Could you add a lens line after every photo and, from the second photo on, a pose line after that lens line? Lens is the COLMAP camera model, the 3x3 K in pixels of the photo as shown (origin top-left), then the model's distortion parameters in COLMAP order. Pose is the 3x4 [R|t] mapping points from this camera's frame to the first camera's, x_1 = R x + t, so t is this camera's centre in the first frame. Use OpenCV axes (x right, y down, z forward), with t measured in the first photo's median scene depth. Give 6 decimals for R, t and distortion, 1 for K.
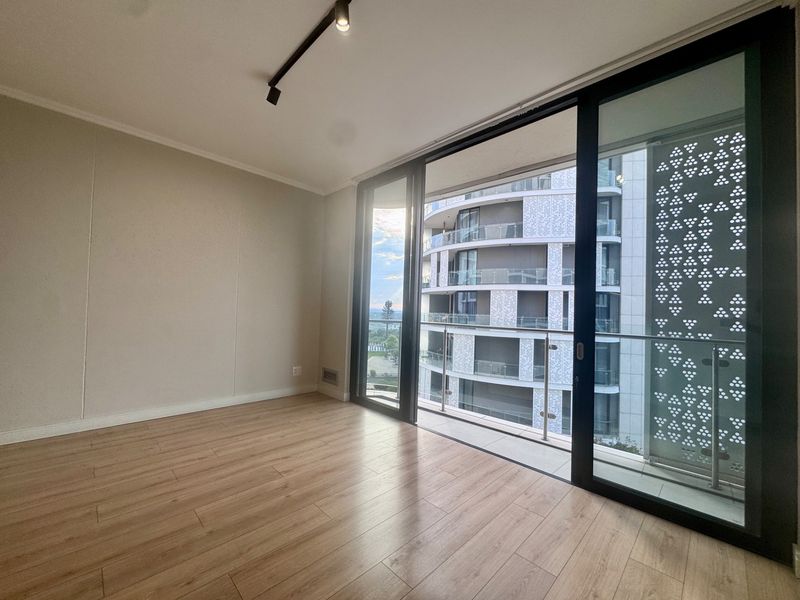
lens RADIAL K [[319.4, 0, 400.9], [0, 319.4, 297.2], [0, 0, 1]] dist [-0.006076, 0.000587]
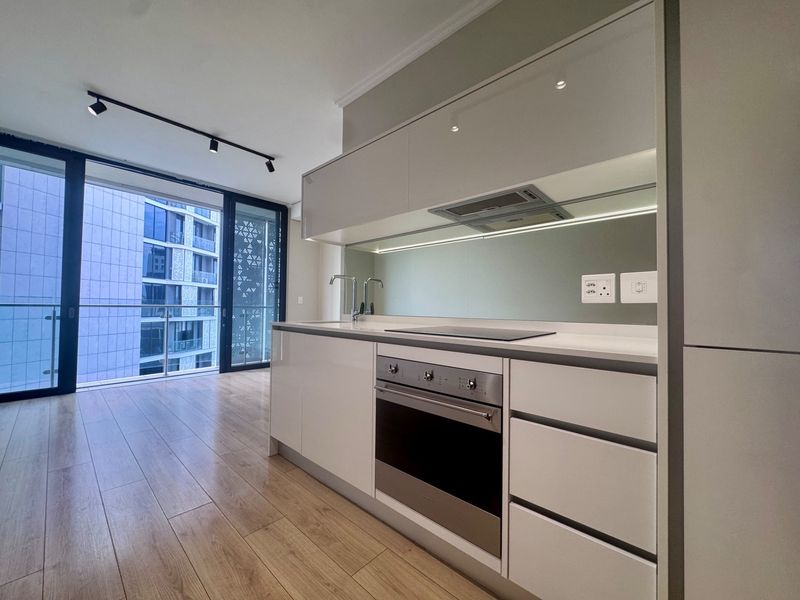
lens RADIAL K [[319.4, 0, 401.1], [0, 319.4, 299.9], [0, 0, 1]] dist [-0.006076, 0.000587]
pose [[-0.047709, -0.013469, 0.998770, -1.012097], [-0.054377, 0.998461, 0.010868, -0.004513], [-0.997380, -0.053792, -0.048368, -0.055565]]
